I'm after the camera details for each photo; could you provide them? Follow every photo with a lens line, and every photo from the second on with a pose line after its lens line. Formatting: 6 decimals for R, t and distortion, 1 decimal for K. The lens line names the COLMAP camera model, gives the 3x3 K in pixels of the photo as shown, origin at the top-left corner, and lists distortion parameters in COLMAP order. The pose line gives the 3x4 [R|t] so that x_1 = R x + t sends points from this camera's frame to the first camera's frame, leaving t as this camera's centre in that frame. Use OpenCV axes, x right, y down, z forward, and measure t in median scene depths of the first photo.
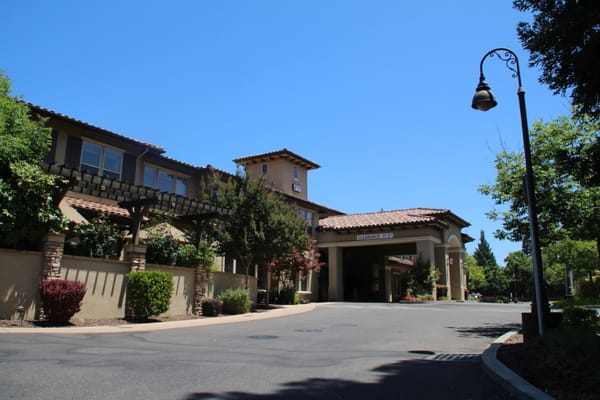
lens RADIAL K [[494.2, 0, 300.0], [0, 494.2, 200.0], [0, 0, 1]] dist [-0.174372, 0.121320]
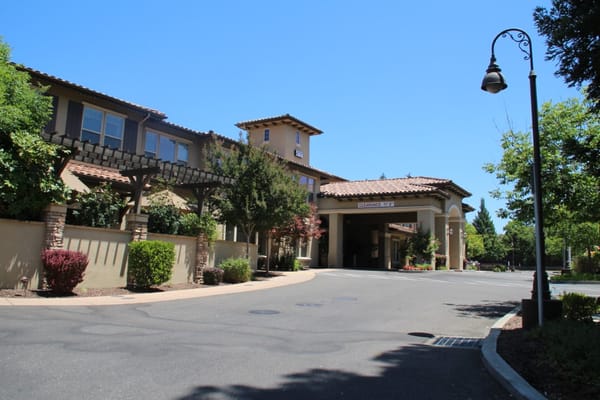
lens RADIAL K [[494.2, 0, 300.0], [0, 494.2, 200.0], [0, 0, 1]] dist [-0.174372, 0.121320]
pose [[0.999763, 0.021750, -0.000246, -0.003410], [-0.021664, 0.996705, 0.078165, -0.016556], [0.001945, -0.078141, 0.996940, 0.003707]]
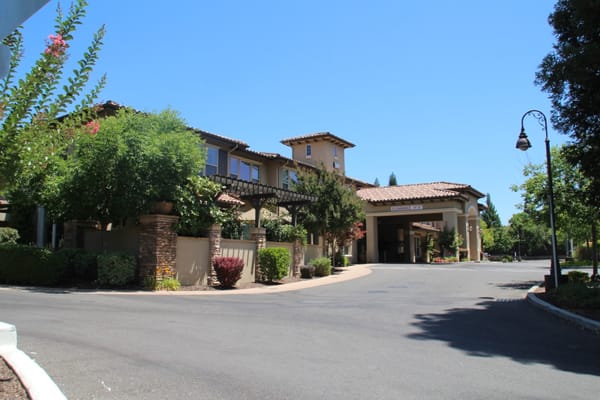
lens RADIAL K [[494.2, 0, 300.0], [0, 494.2, 200.0], [0, 0, 1]] dist [-0.174372, 0.121320]
pose [[0.999938, -0.011047, -0.001516, -0.167016], [0.011135, 0.996443, 0.083529, -0.075147], [0.000588, -0.083540, 0.996504, -0.277575]]
